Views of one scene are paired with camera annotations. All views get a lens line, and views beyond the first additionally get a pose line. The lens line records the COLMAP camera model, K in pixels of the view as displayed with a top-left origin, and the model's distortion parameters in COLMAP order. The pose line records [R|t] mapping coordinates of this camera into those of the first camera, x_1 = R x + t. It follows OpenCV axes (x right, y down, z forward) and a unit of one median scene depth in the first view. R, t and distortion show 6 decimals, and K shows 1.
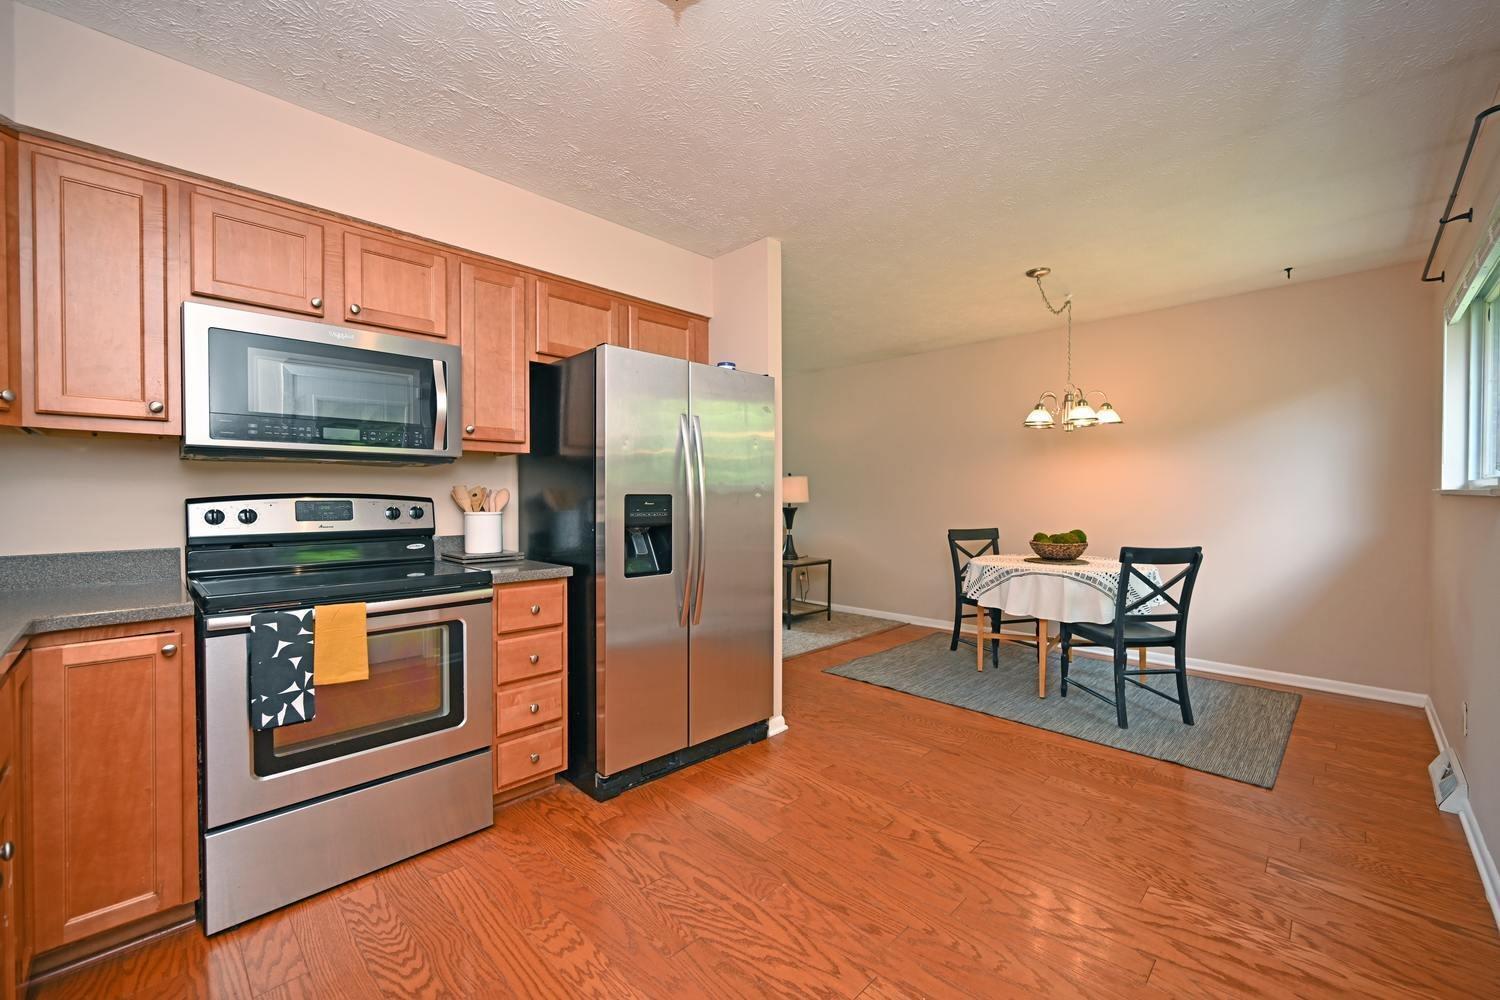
lens RADIAL K [[589.8, 0, 748.6], [0, 589.8, 504.9], [0, 0, 1]] dist [0.000288, 0.000048]
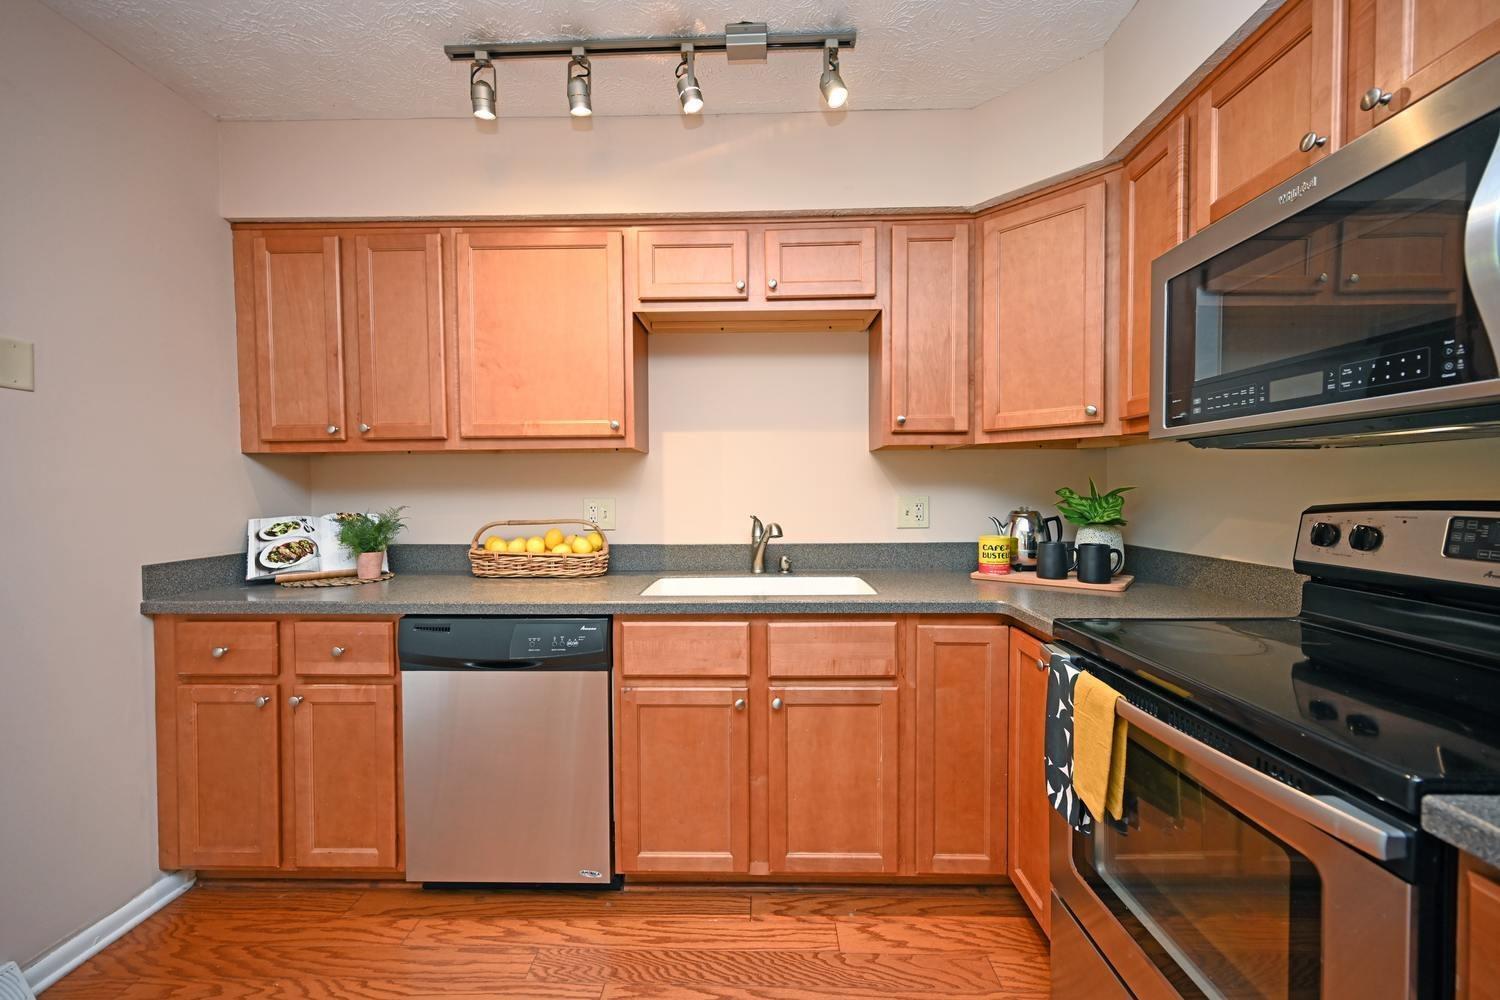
lens RADIAL K [[589.8, 0, 747.6], [0, 589.8, 497.9], [0, 0, 1]] dist [0.000288, 0.000048]
pose [[-0.715105, 0.007826, -0.698973, 0.010053], [-0.005996, 0.999832, 0.017329, -0.029867], [0.698991, 0.016583, -0.714938, 1.069702]]
